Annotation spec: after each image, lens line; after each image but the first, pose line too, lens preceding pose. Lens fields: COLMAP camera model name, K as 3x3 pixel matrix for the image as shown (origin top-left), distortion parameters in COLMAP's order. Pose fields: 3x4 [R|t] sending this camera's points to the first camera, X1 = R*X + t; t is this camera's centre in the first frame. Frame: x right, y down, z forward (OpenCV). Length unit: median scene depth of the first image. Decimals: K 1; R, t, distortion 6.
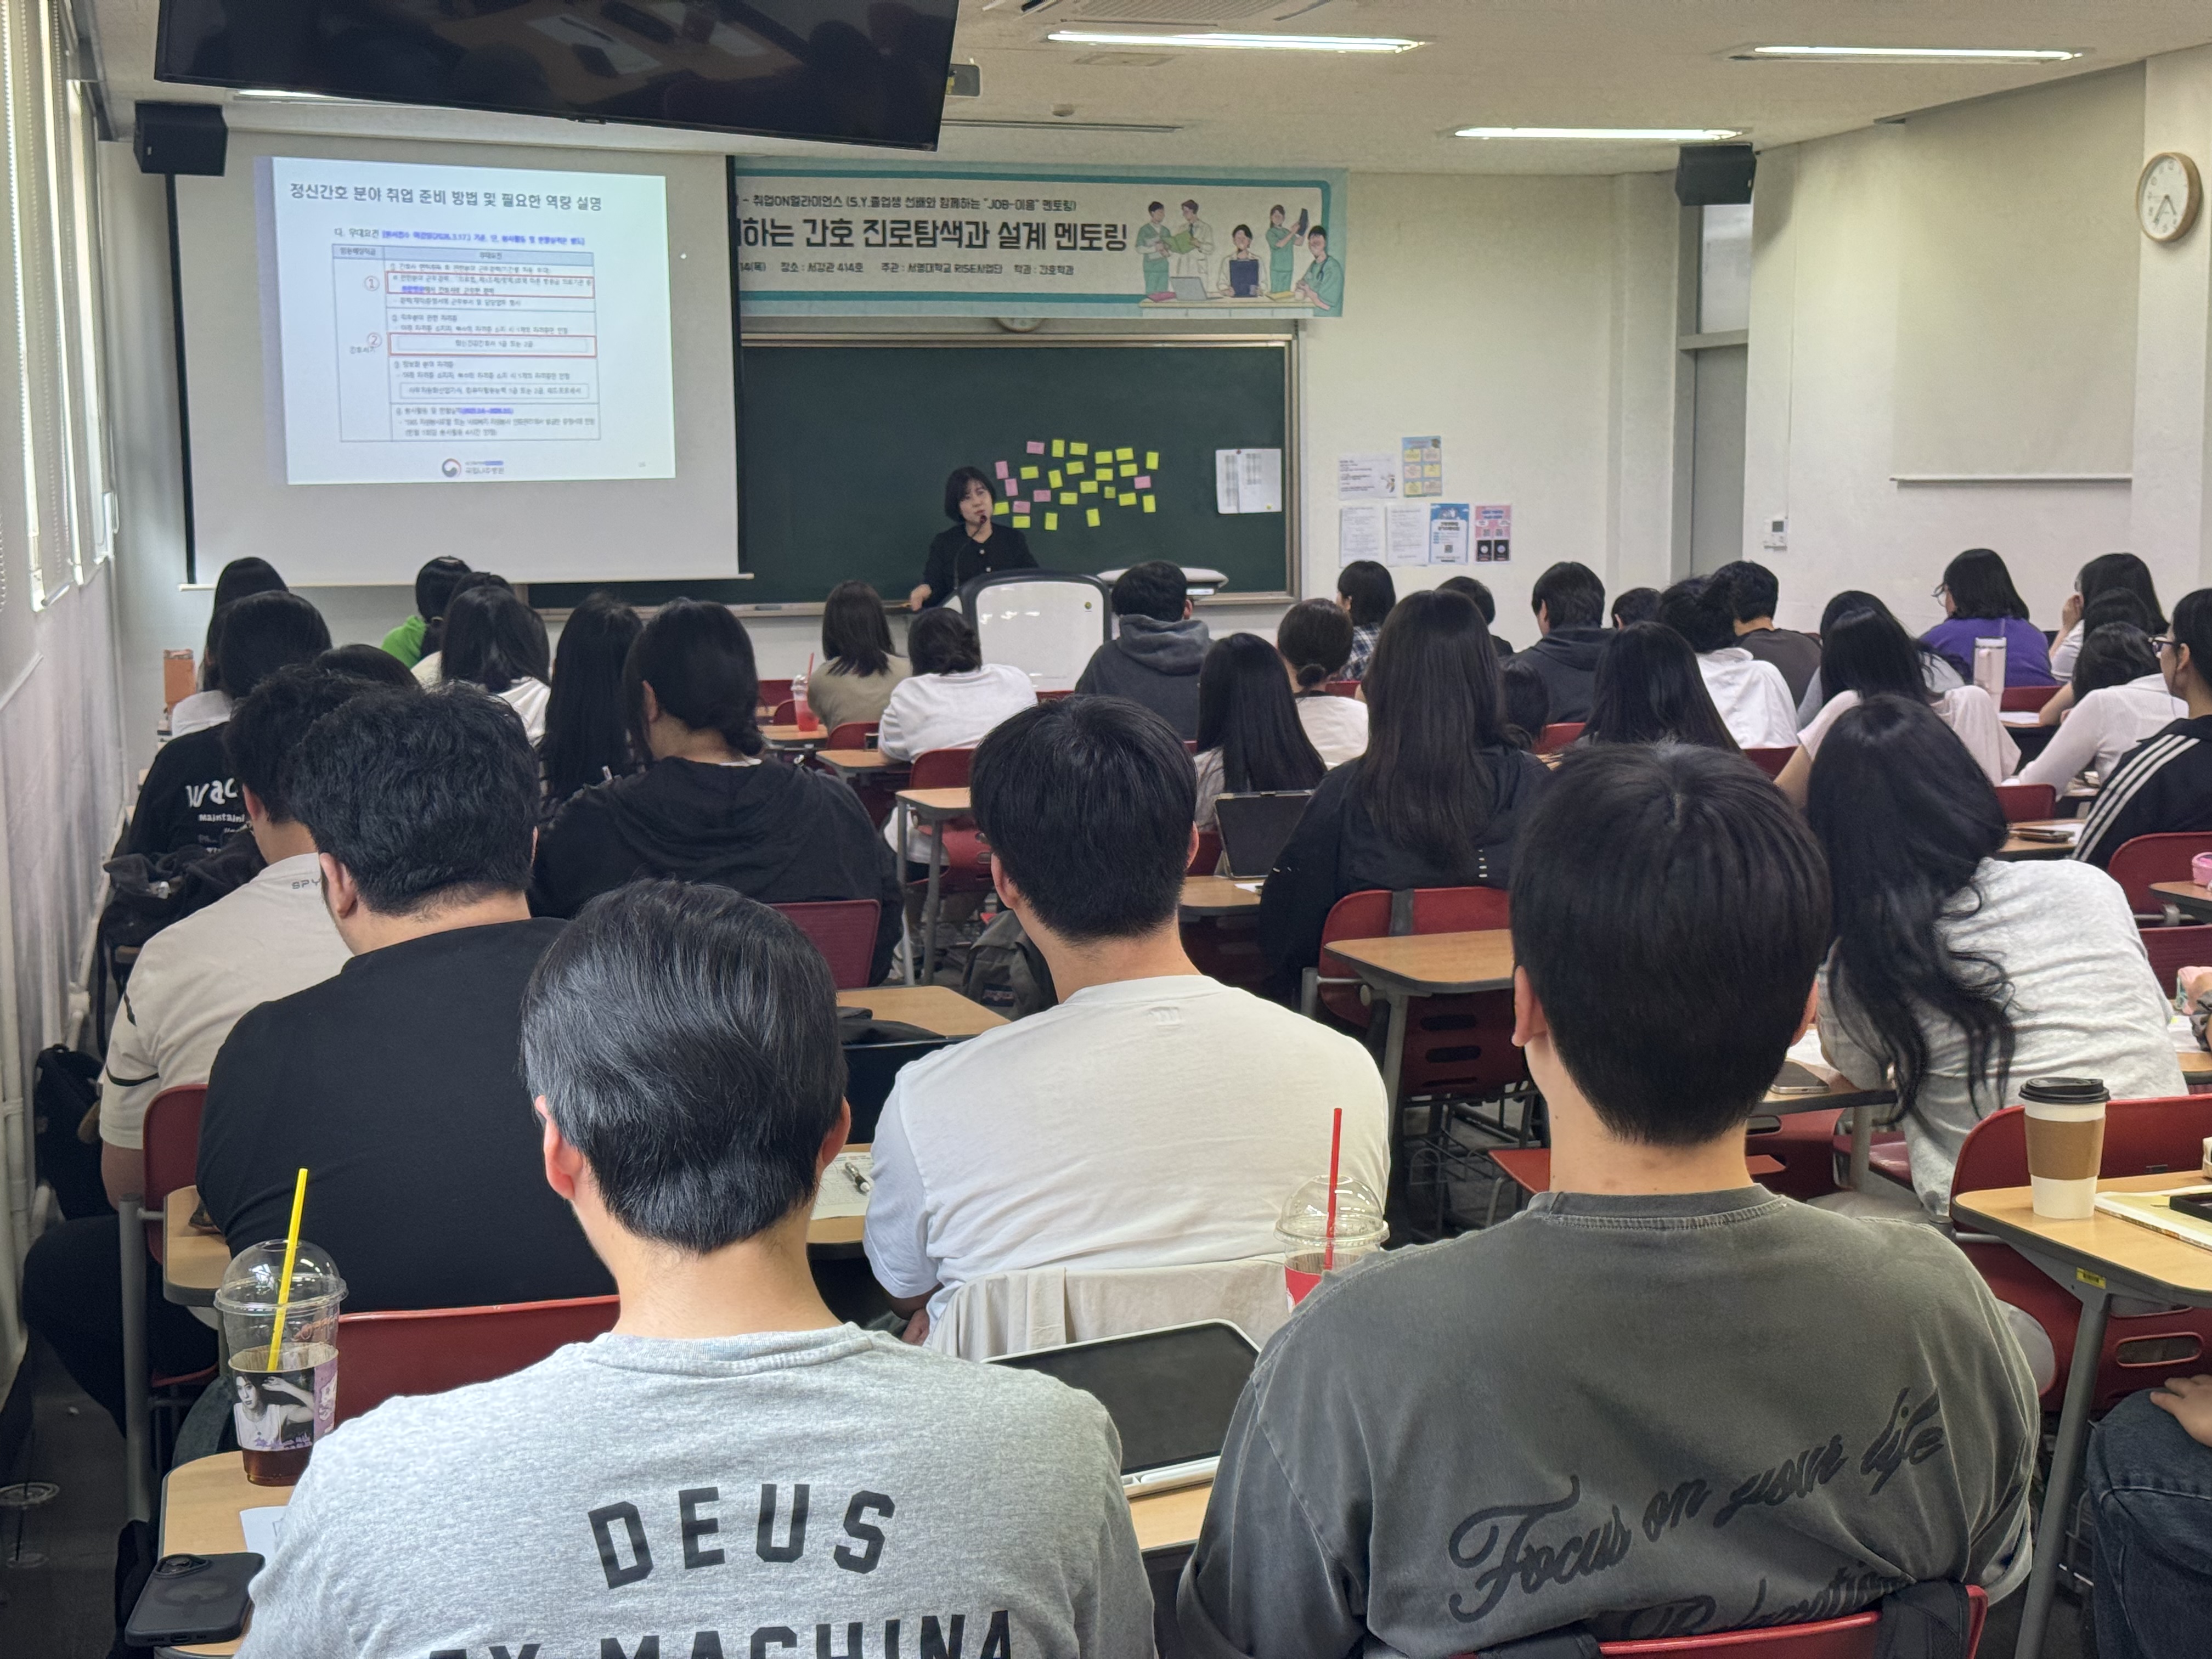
lens RADIAL K [[3174.0, 0, 1143.9], [0, 3174.0, 845.3], [0, 0, 1]] dist [0.144774, 0.000000]
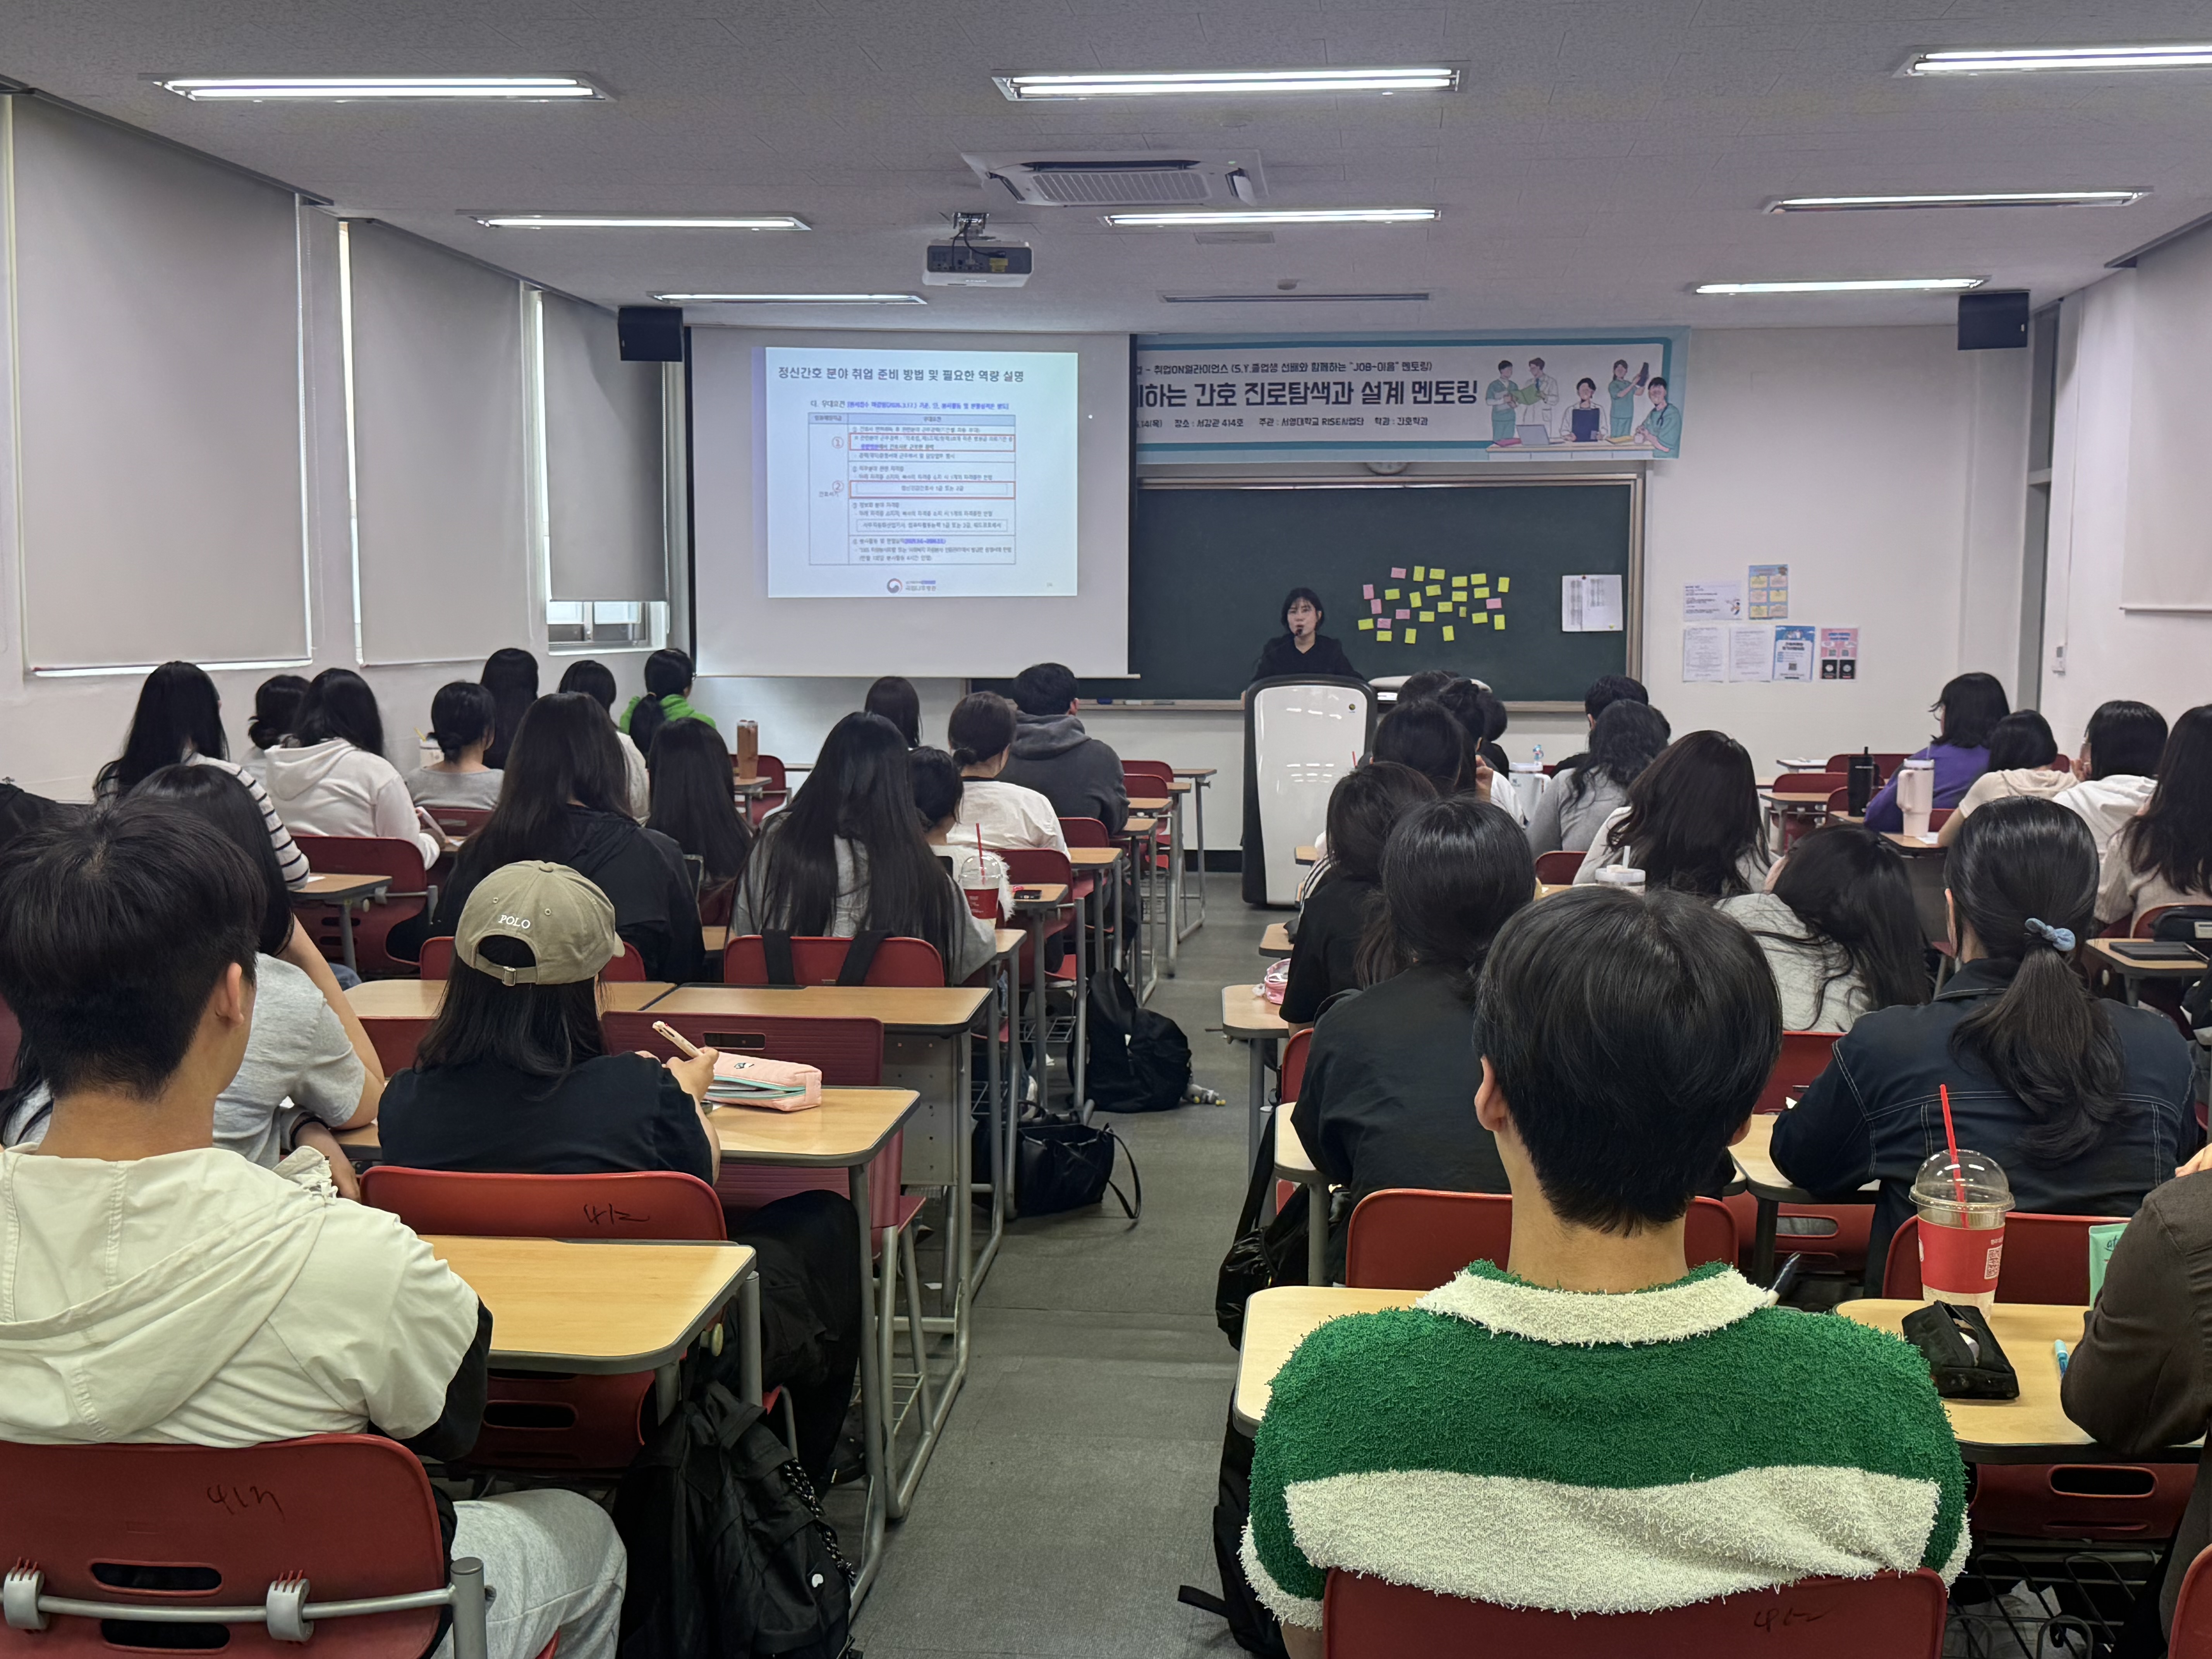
lens RADIAL K [[2569.3, 0, 1098.7], [0, 2569.3, 840.7], [0, 0, 1]] dist [0.125092, 0.000000]
pose [[0.914928, 0.050544, -0.400441, 0.258273], [-0.060089, 0.998129, -0.011307, -0.009643], [0.399120, 0.034407, 0.916253, 0.094309]]
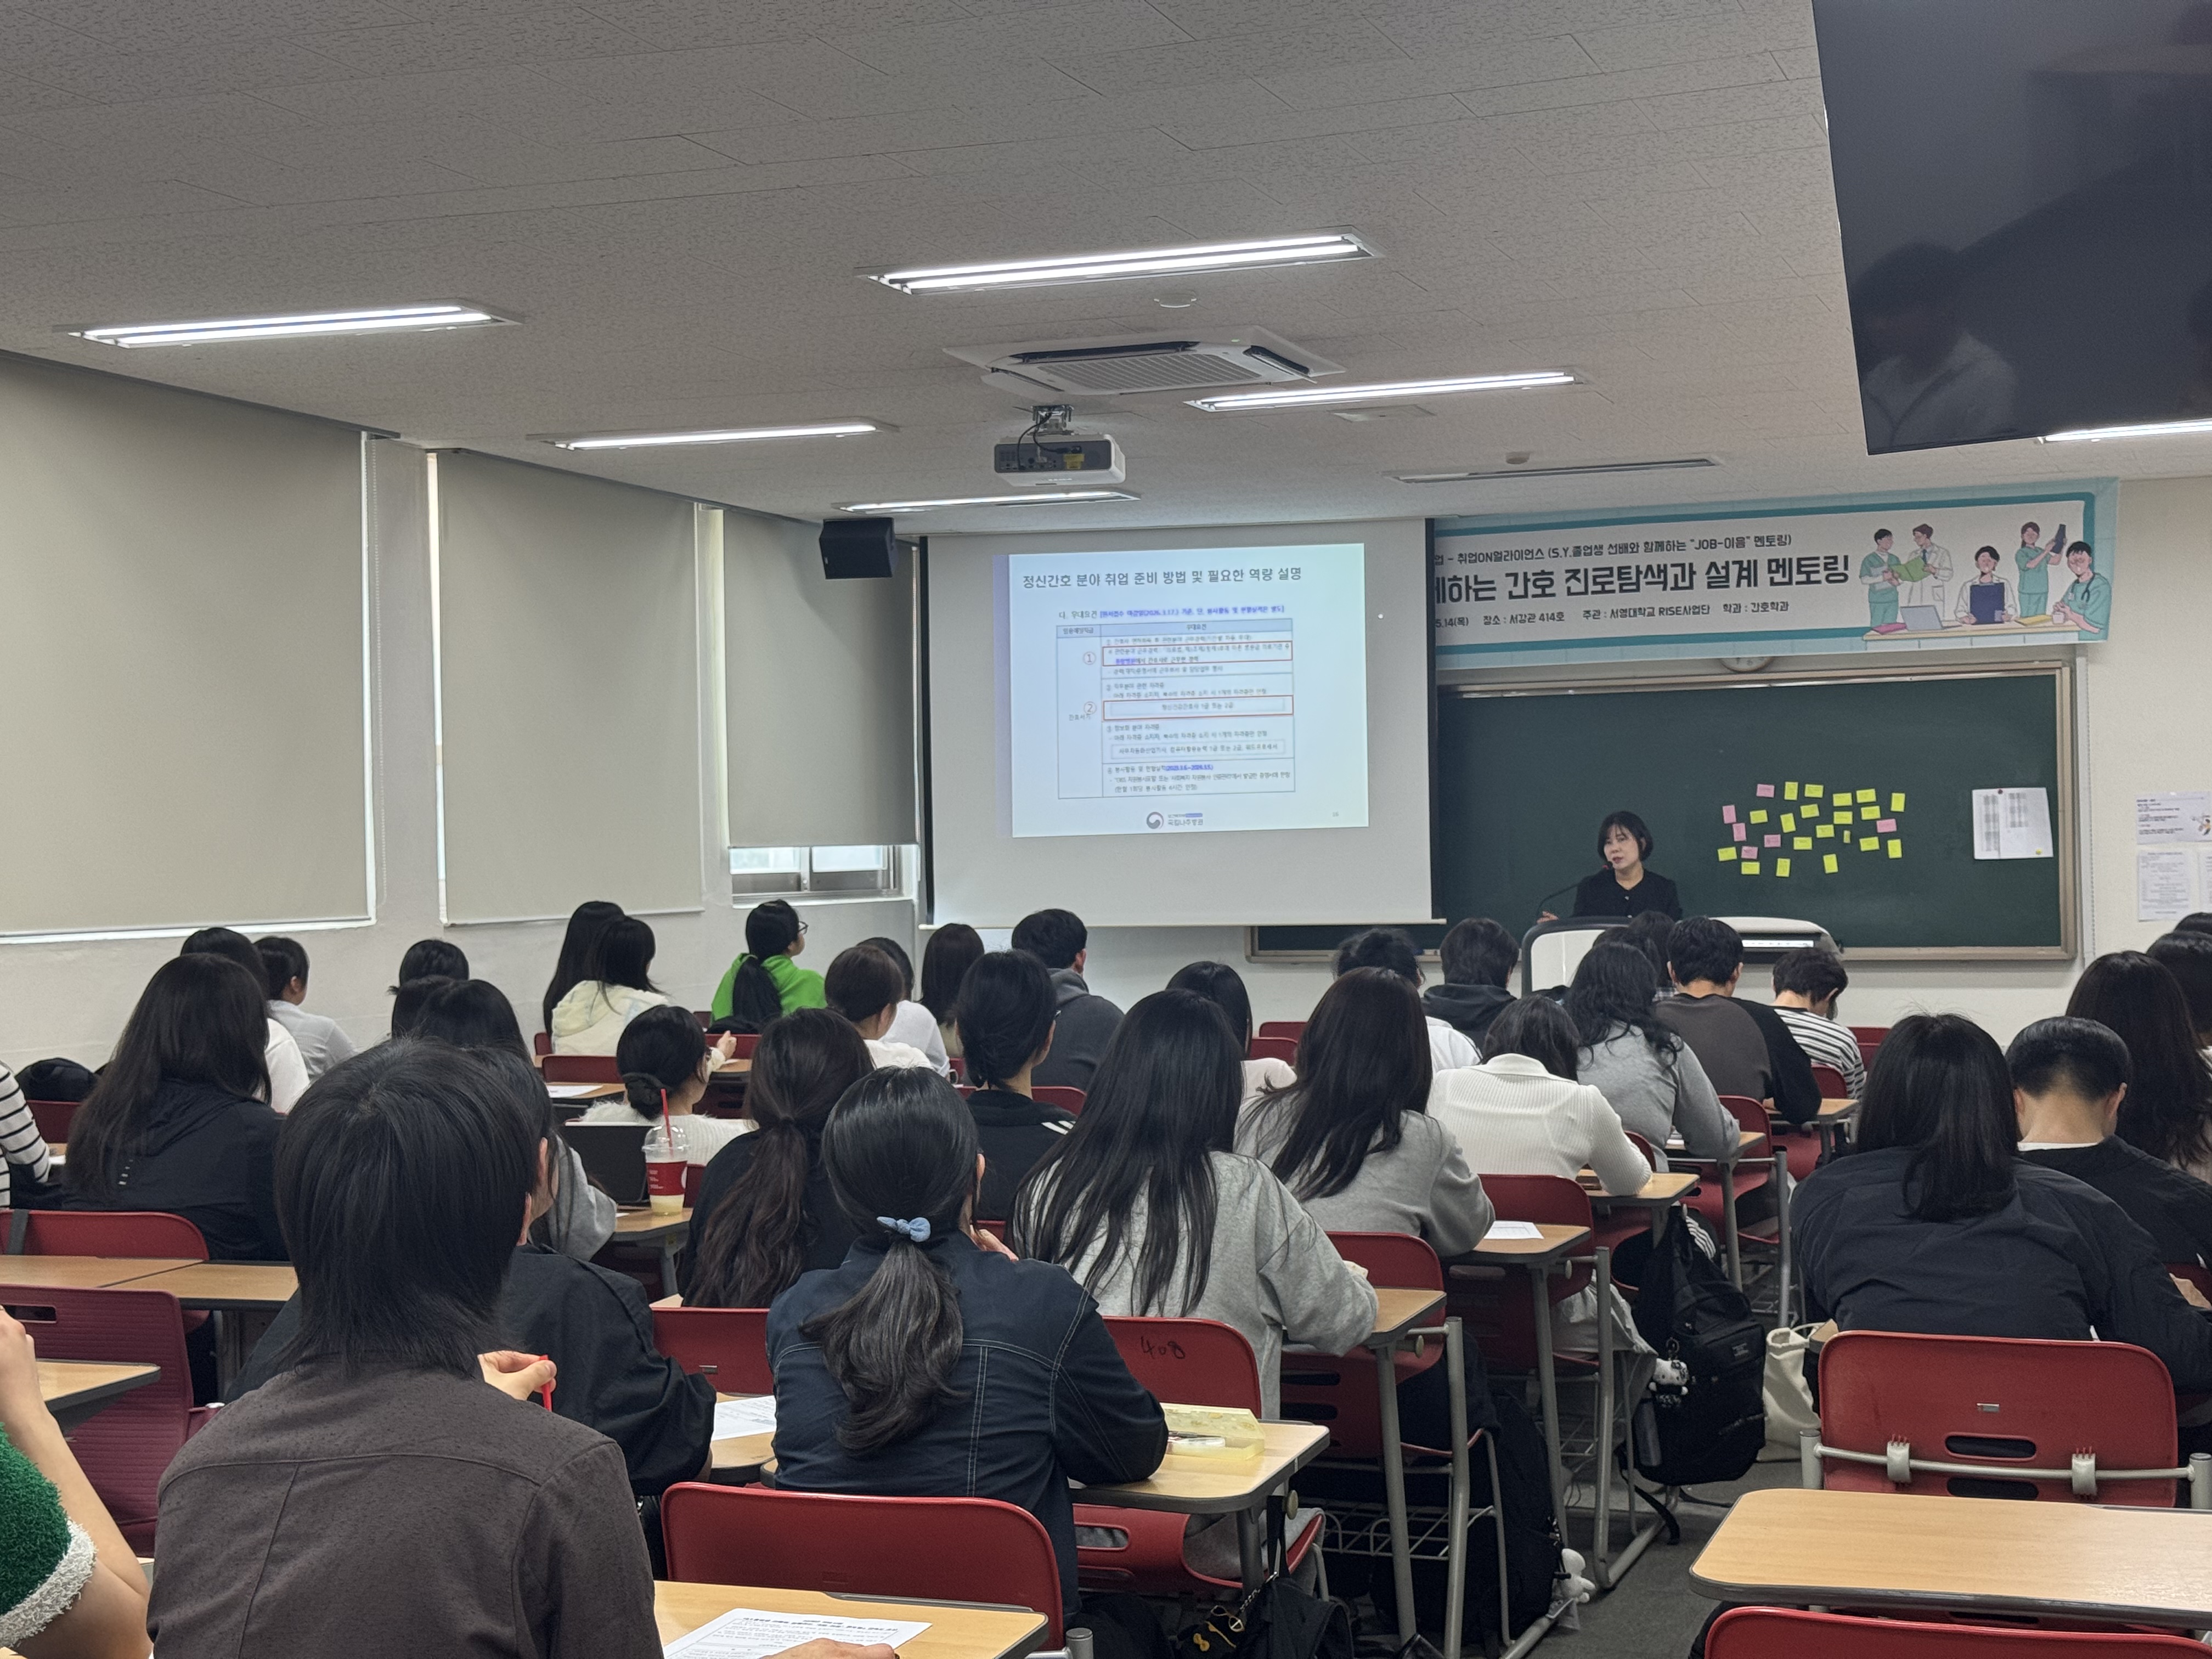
lens RADIAL K [[3174.0, 0, 1086.8], [0, 3174.0, 844.0], [0, 0, 1]] dist [0.144774, 0.000000]
pose [[0.784638, -0.002859, -0.619947, 0.412662], [-0.062993, 0.994446, -0.084314, -0.016370], [0.616745, 0.105208, 0.780100, 0.136285]]
